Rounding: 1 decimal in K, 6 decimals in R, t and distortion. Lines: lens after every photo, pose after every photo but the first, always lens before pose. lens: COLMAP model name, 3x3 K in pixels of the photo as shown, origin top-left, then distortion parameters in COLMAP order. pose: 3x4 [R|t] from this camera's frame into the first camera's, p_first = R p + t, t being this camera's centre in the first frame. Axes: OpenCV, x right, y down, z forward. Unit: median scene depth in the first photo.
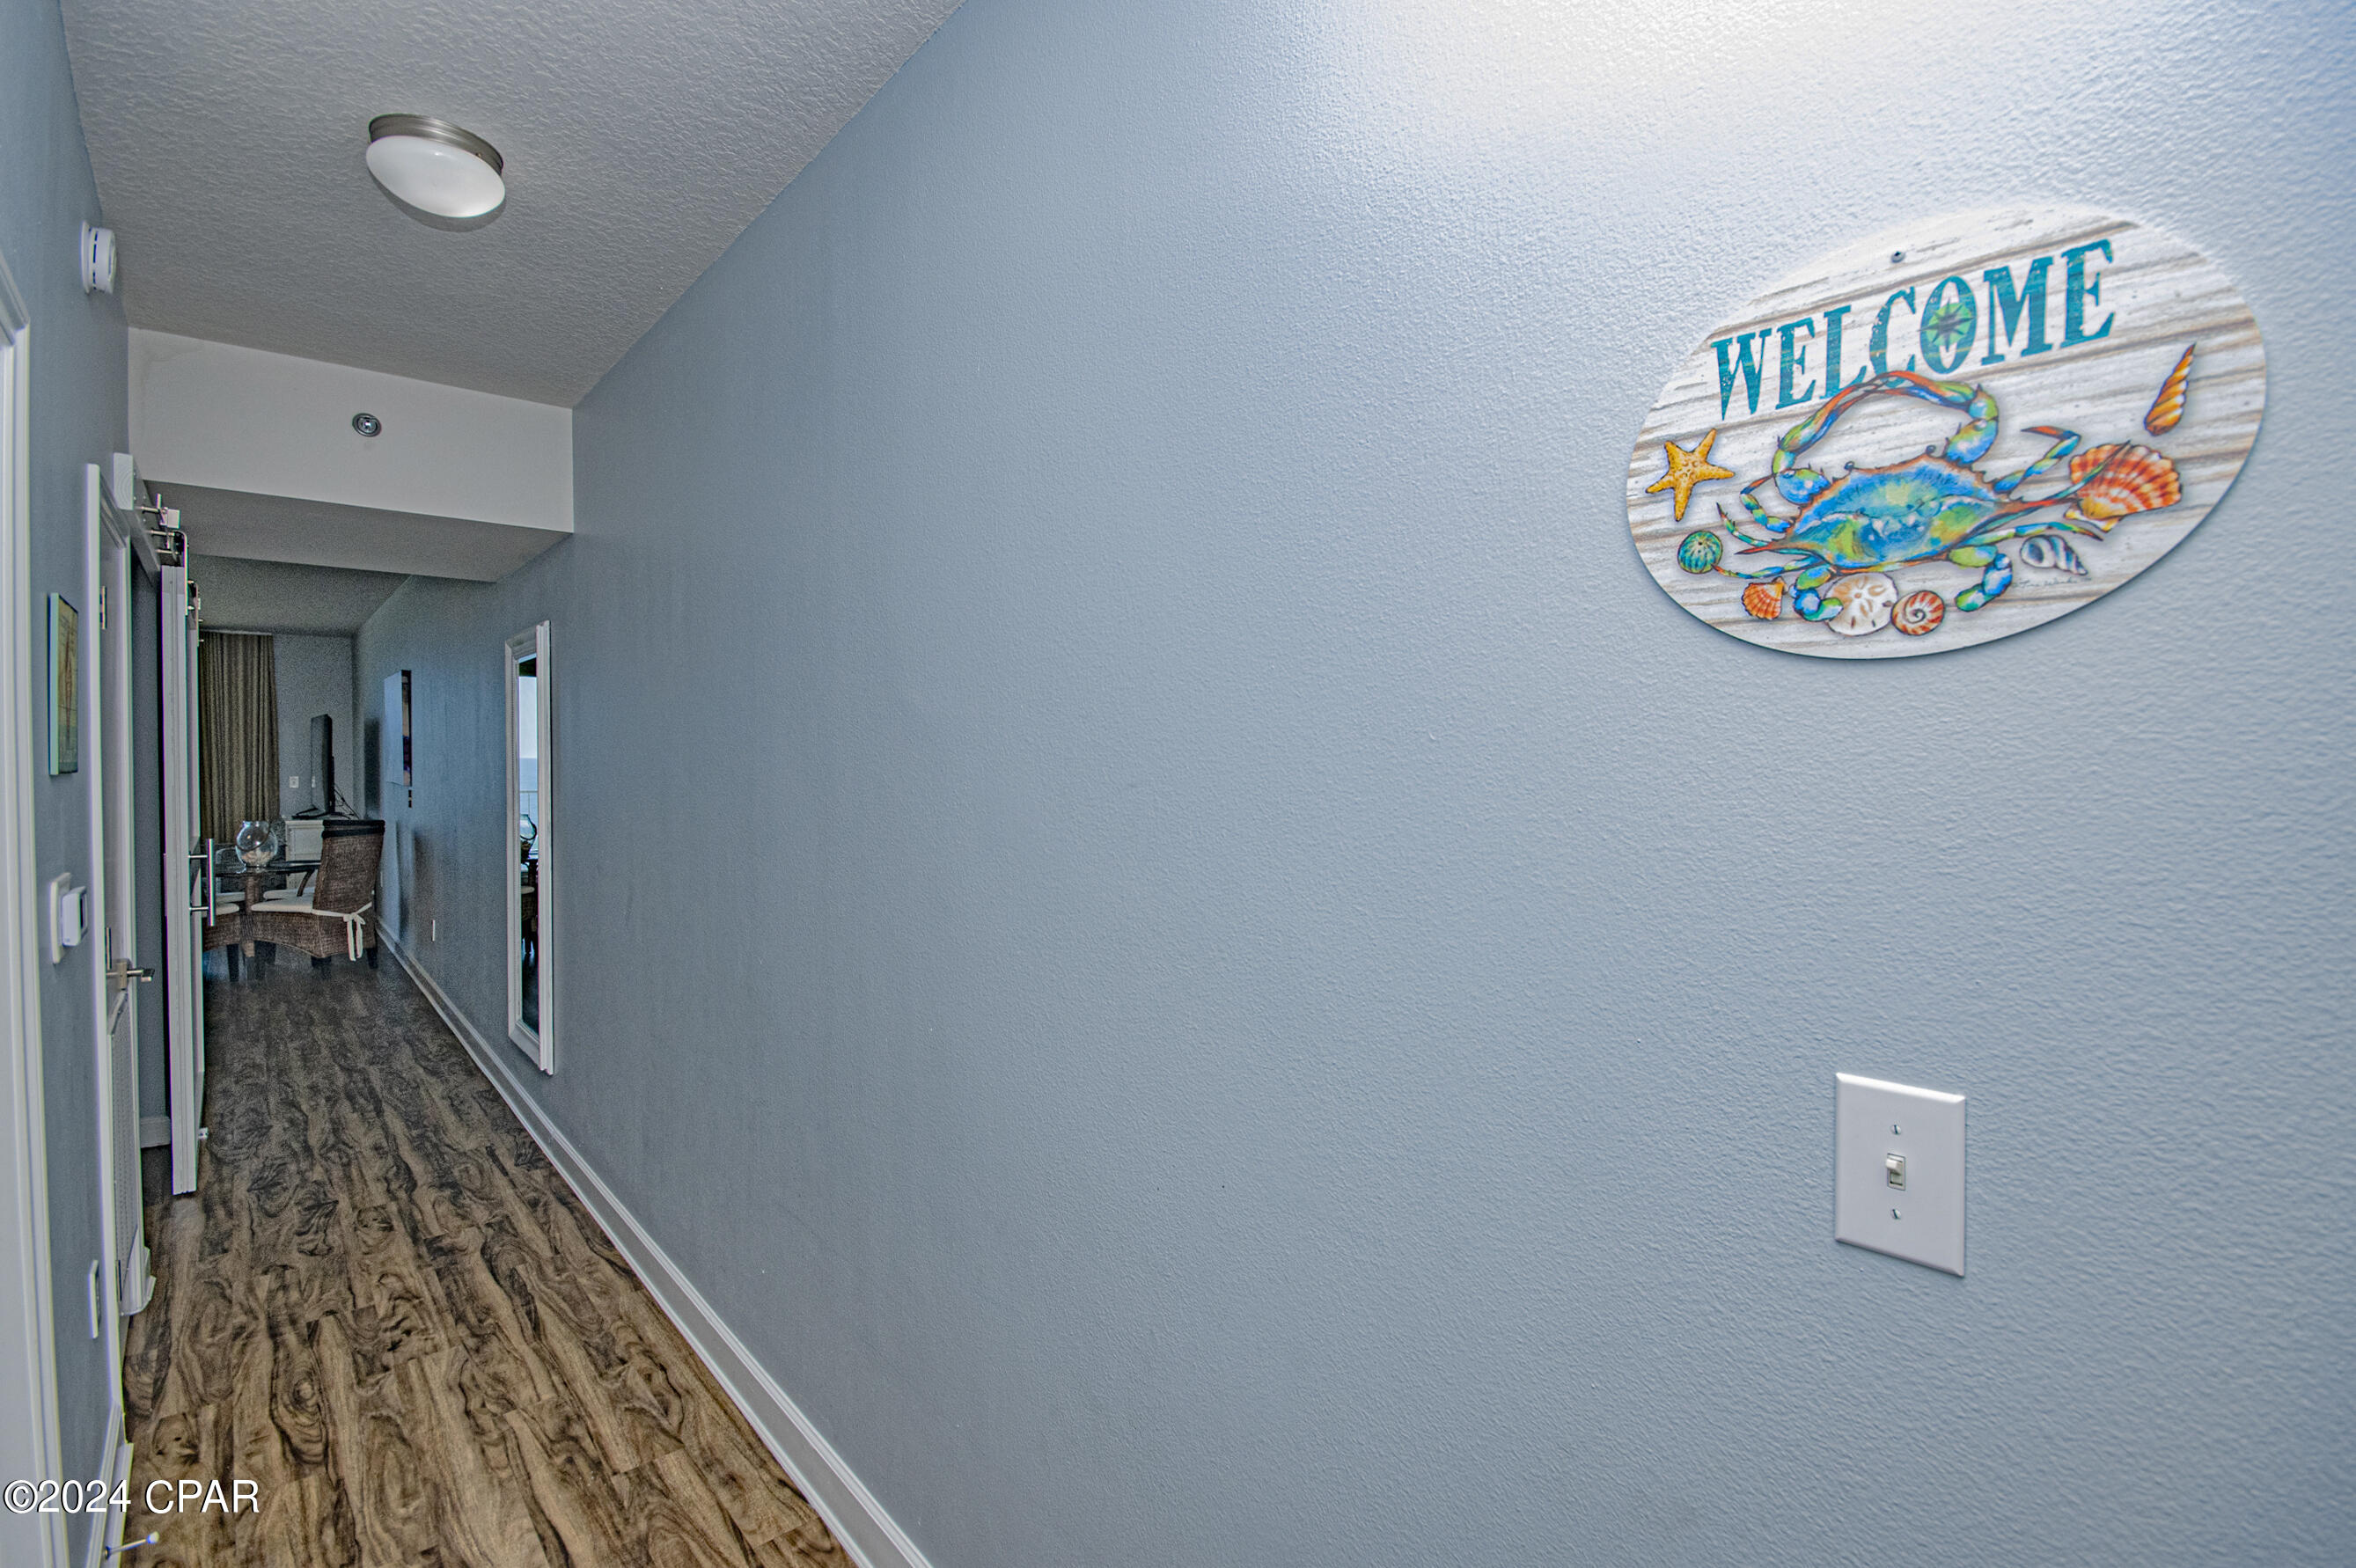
lens RADIAL K [[1058.3, 0, 1196.0], [0, 1058.3, 783.7], [0, 0, 1]] dist [0.027543, -0.022213]
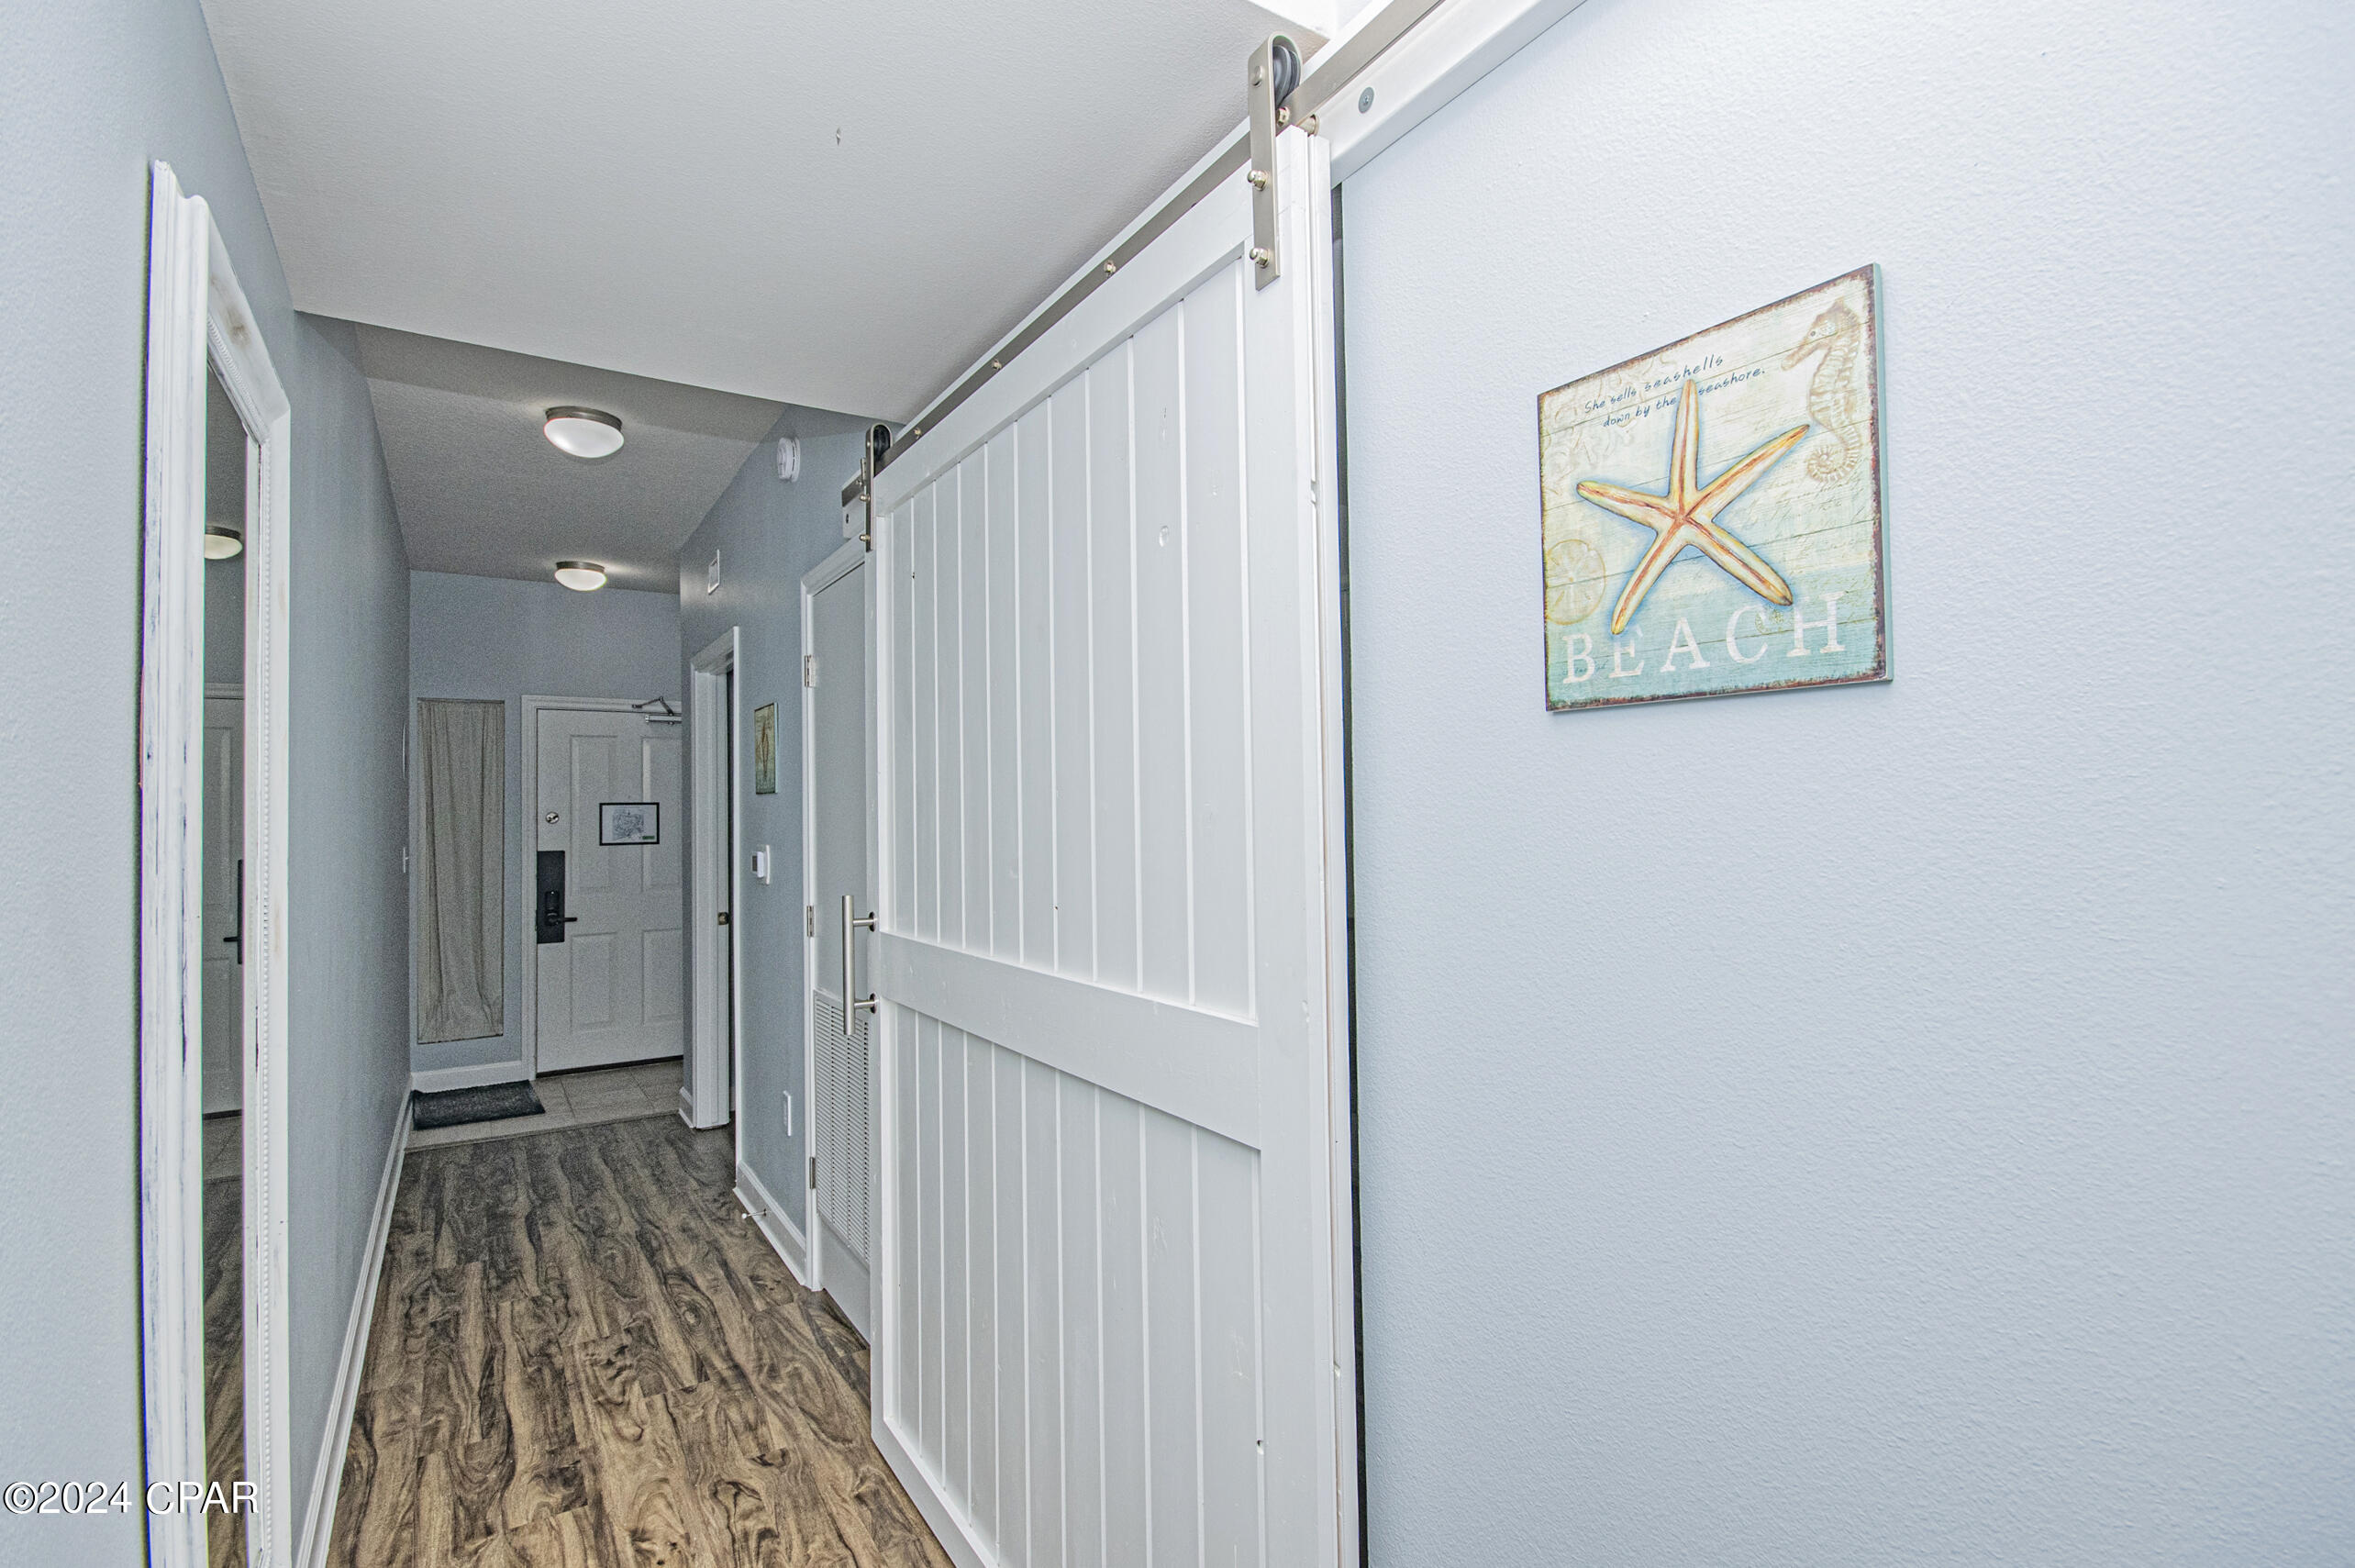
lens RADIAL K [[1058.0, 0, 1195.5], [0, 1058.0, 783.7], [0, 0, 1]] dist [0.027543, -0.022213]
pose [[-0.990910, 0.012340, 0.133958, -1.426161], [0.011765, 0.999918, -0.005086, -0.011244], [-0.134010, -0.003464, -0.990974, 1.922633]]
